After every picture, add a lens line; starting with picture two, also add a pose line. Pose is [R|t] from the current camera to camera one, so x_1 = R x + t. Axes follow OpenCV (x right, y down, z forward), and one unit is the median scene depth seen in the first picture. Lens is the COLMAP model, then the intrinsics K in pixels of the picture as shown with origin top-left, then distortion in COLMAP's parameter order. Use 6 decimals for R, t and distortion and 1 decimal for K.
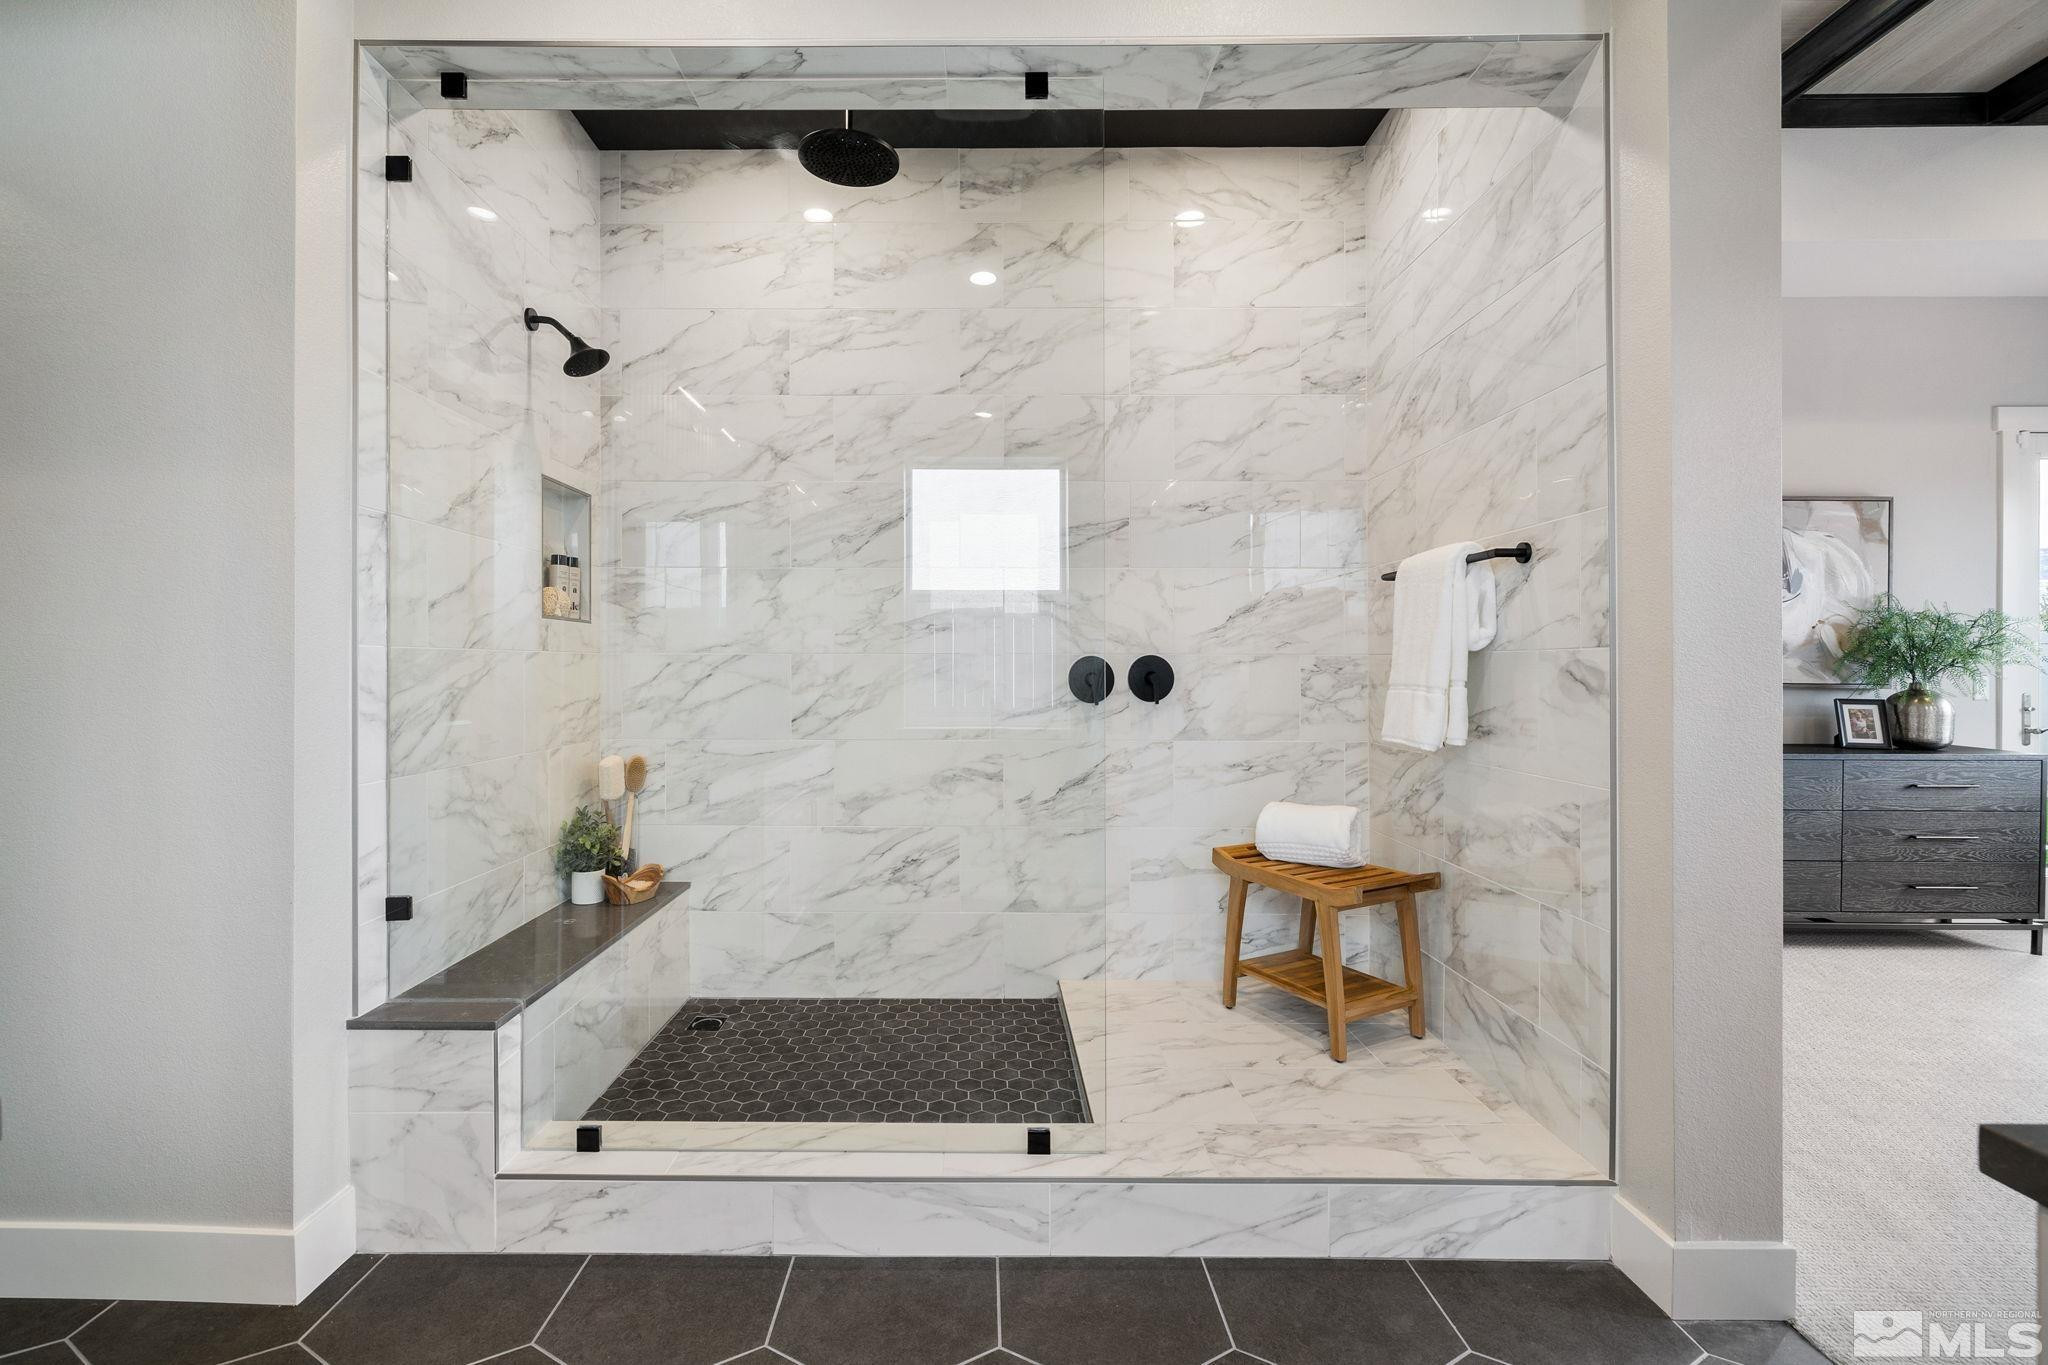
lens RADIAL K [[866.9, 0, 1018.5], [0, 866.9, 668.5], [0, 0, 1]] dist [0.004750, 0.000480]
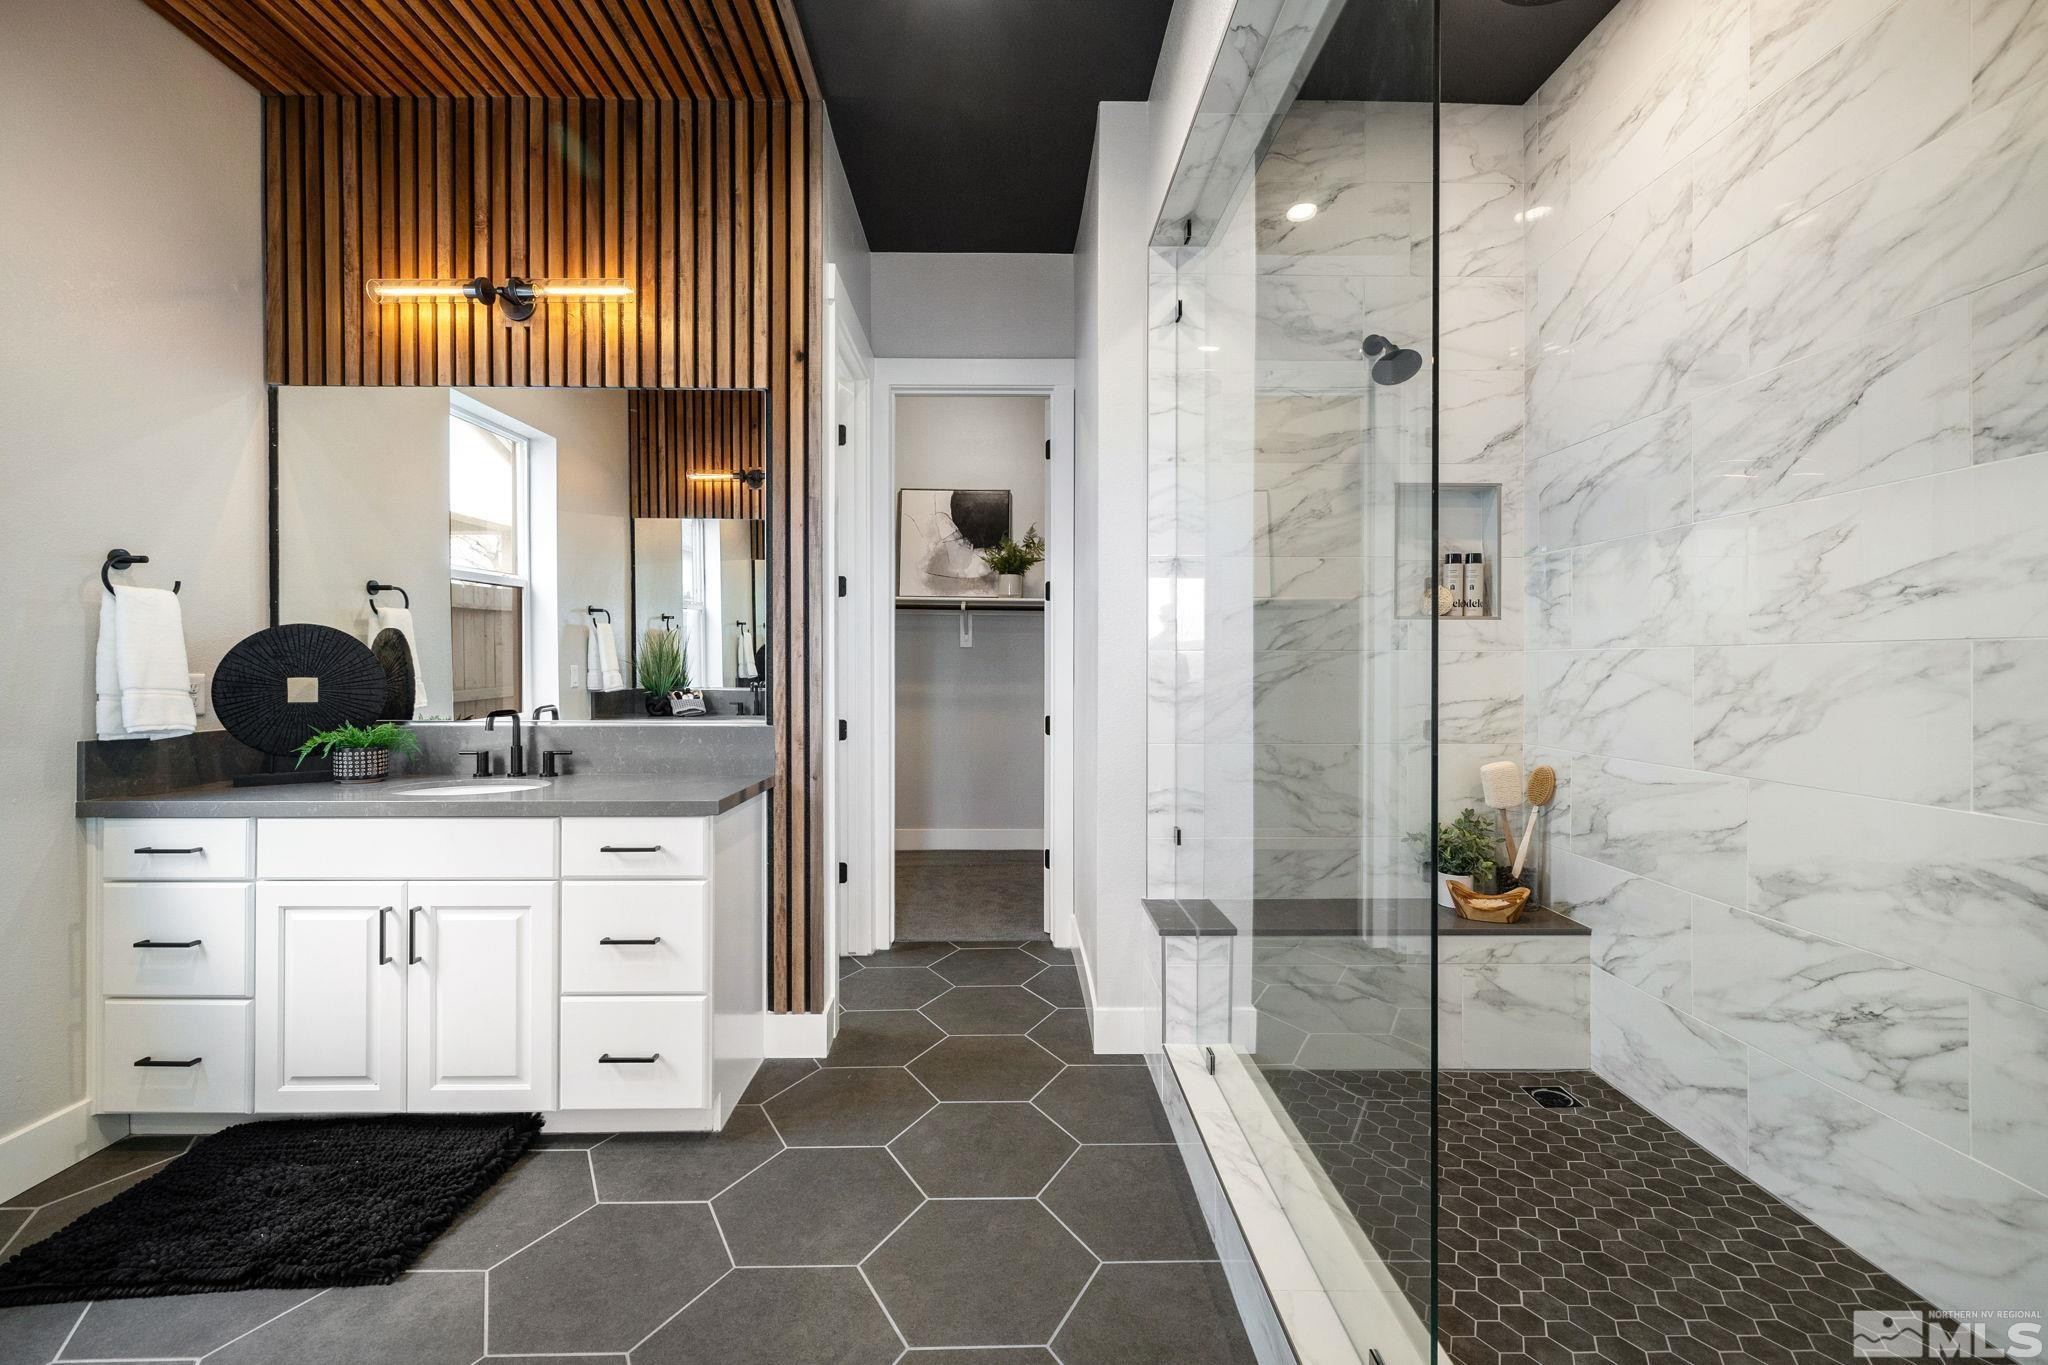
lens RADIAL K [[866.9, 0, 1018.5], [0, 866.9, 668.5], [0, 0, 1]] dist [0.004750, 0.000480]
pose [[0.013565, 0.003537, -0.999902, 0.432088], [-0.002302, 0.999991, 0.003506, -0.000503], [0.999905, 0.002254, 0.013573, 0.449556]]
